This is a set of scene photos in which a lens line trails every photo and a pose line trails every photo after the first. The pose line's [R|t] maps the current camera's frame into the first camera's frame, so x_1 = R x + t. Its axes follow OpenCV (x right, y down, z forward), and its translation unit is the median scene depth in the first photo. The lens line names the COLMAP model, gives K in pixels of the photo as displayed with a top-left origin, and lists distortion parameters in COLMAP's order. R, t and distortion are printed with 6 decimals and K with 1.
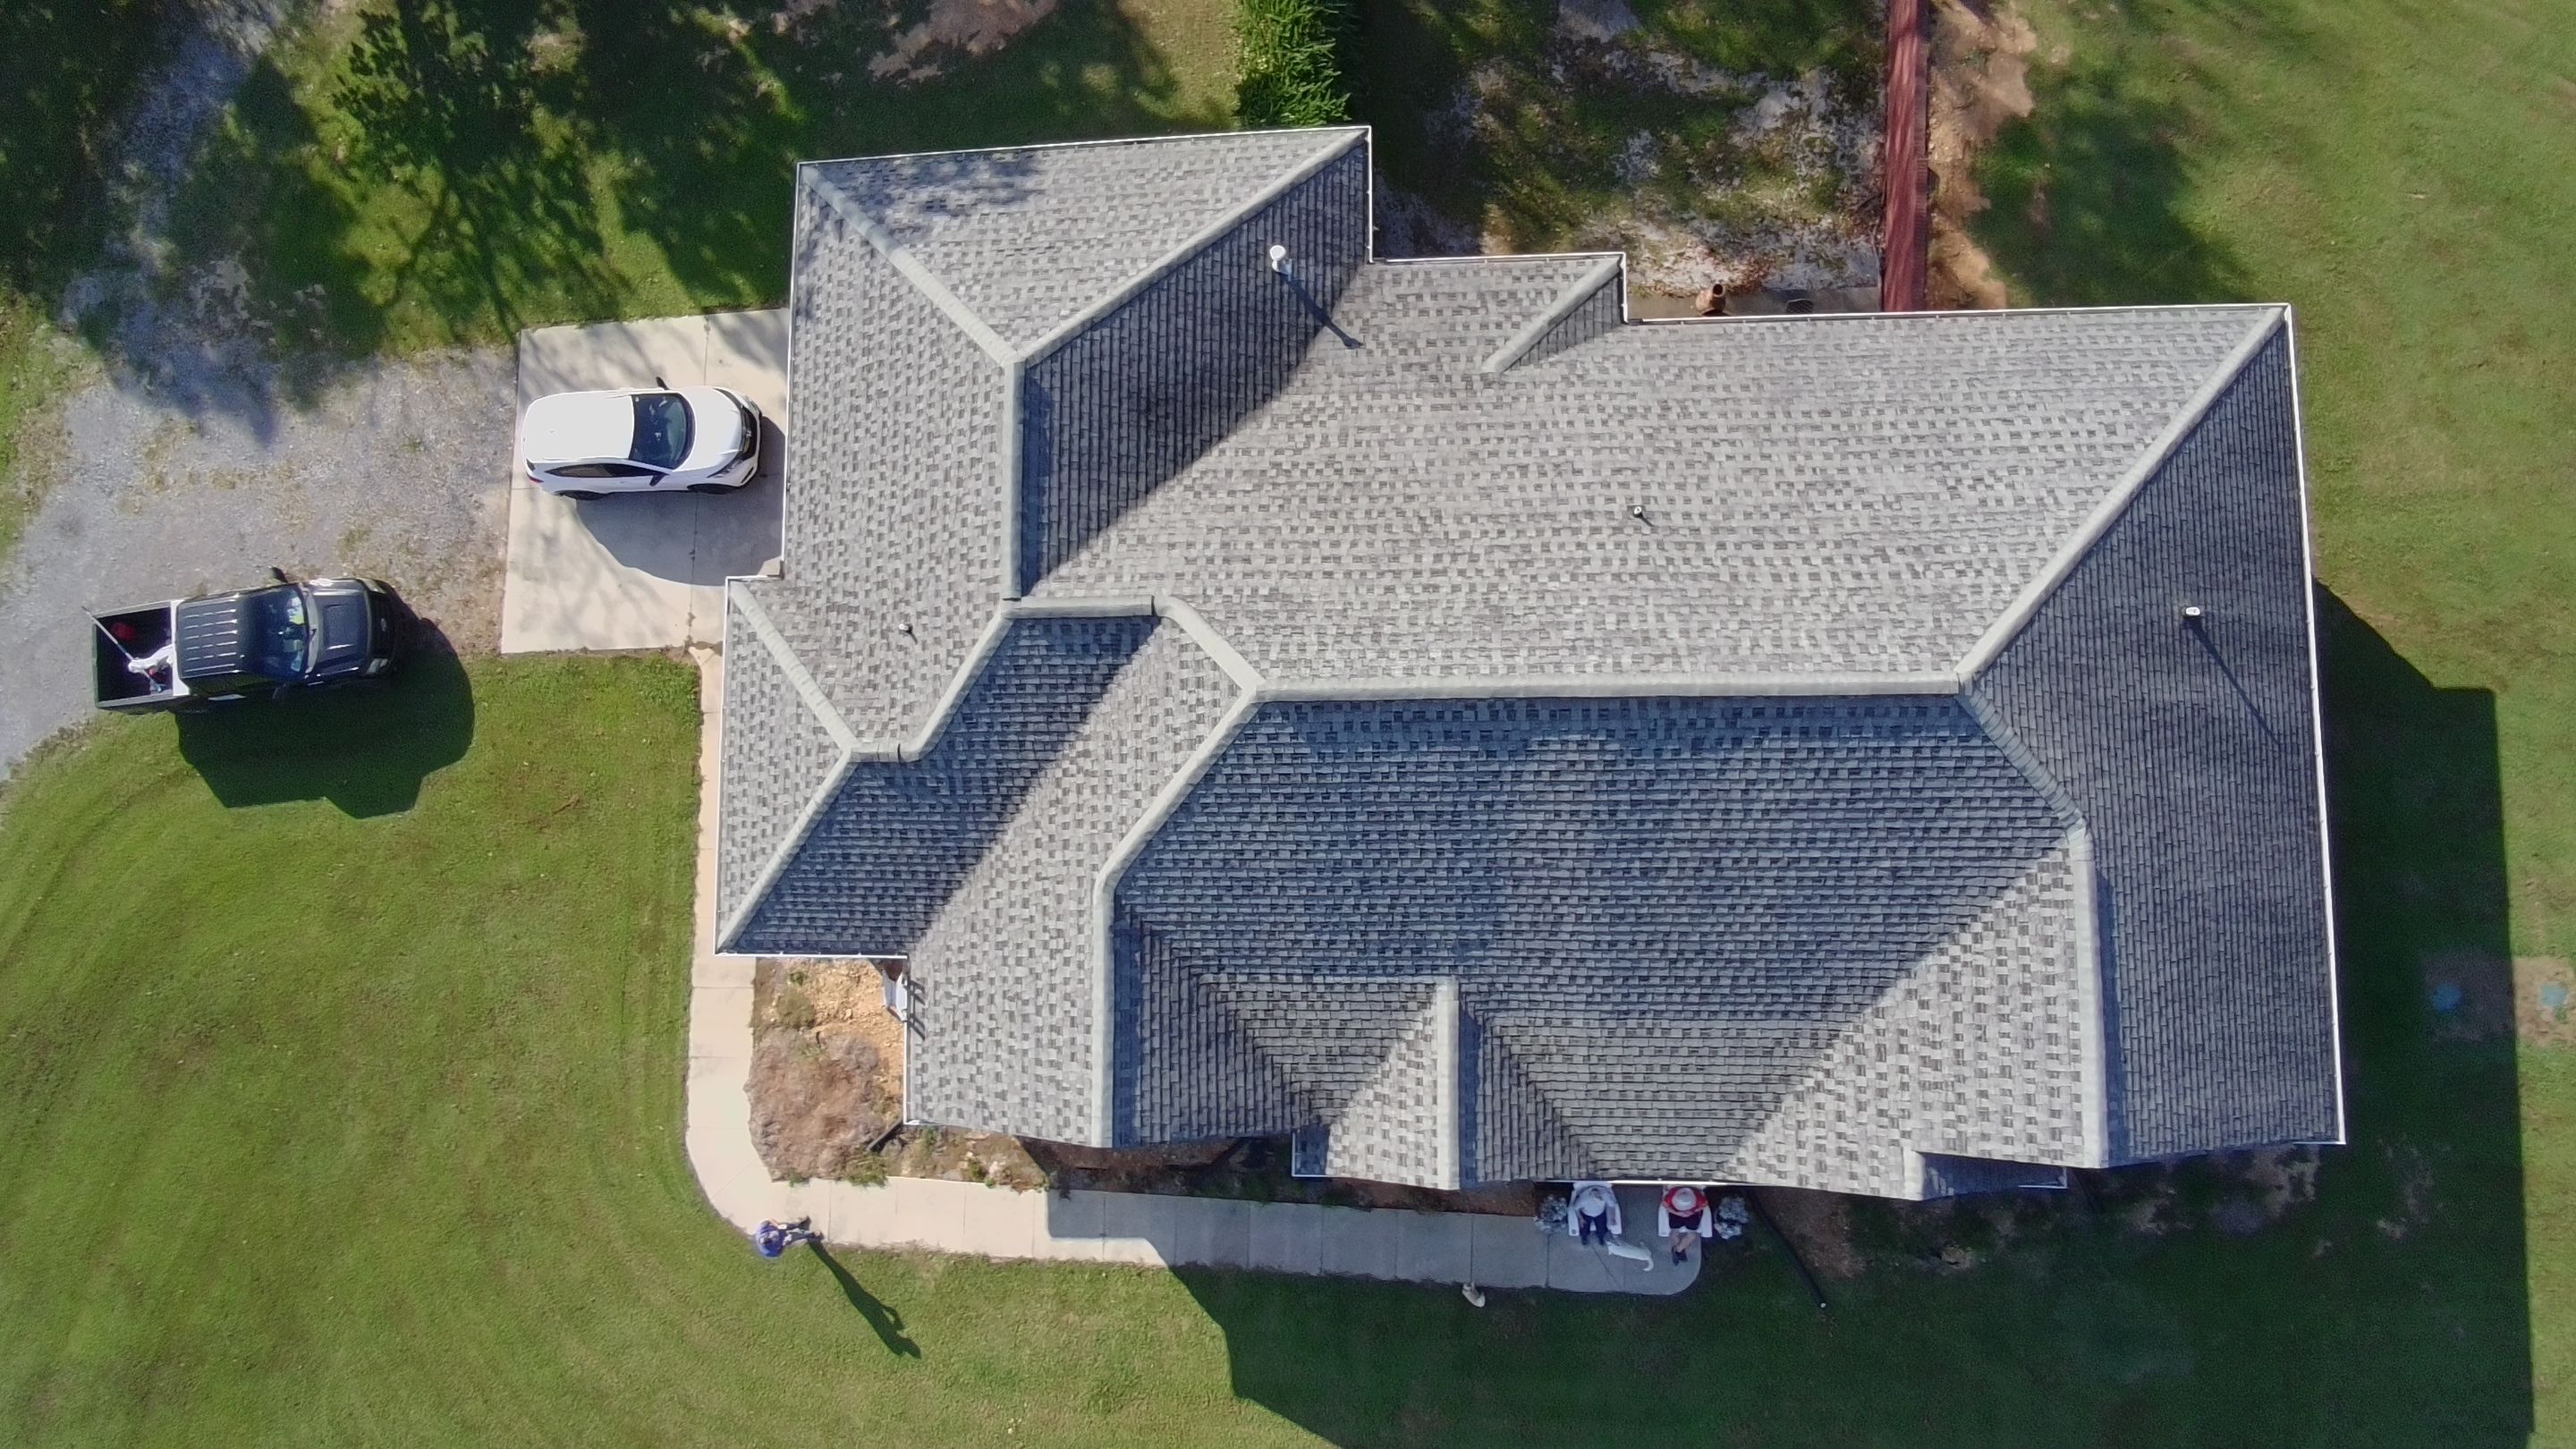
lens RADIAL K [[1581.8, 0, 1284.0], [0, 1581.8, 719.8], [0, 0, 1]] dist [-0.038937, 0.006401]
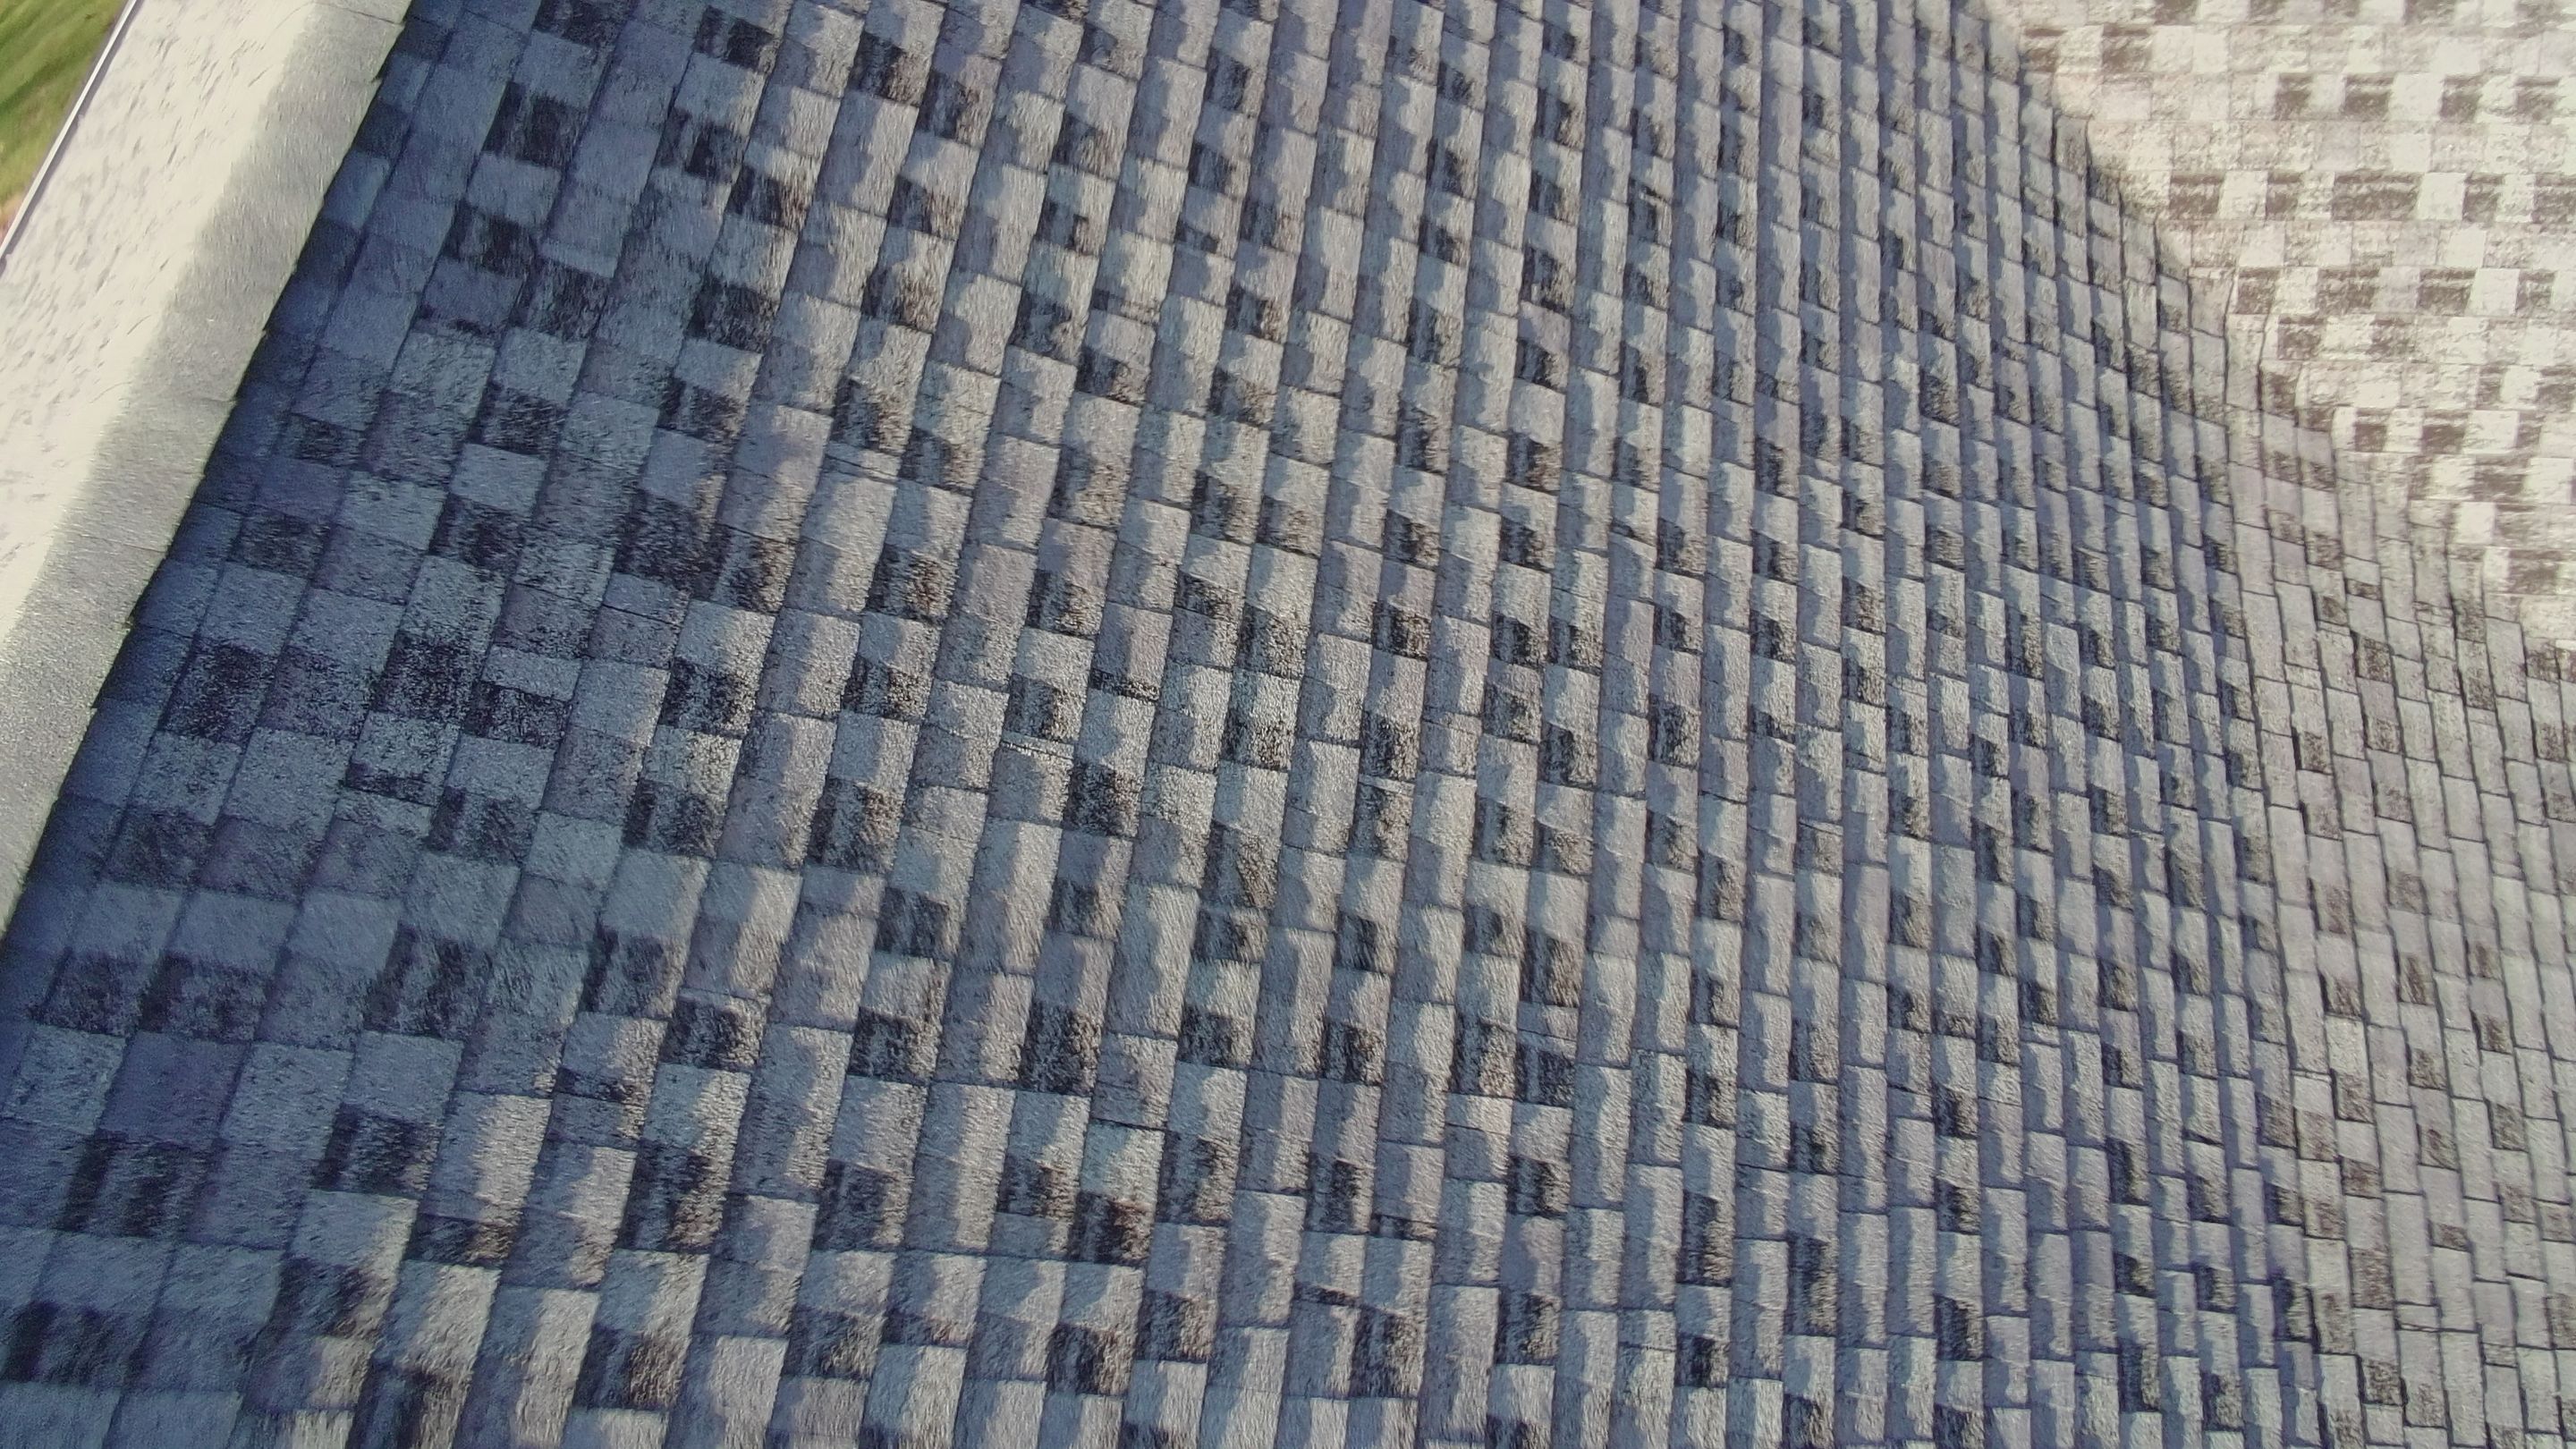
lens RADIAL K [[1581.8, 0, 1280.4], [0, 1581.8, 726.2], [0, 0, 1]] dist [-0.038937, 0.006401]
pose [[0.143059, -0.875083, 0.462345, 0.180664], [0.989674, 0.122272, -0.074801, 0.077085], [0.008926, 0.468272, 0.883539, 0.835780]]
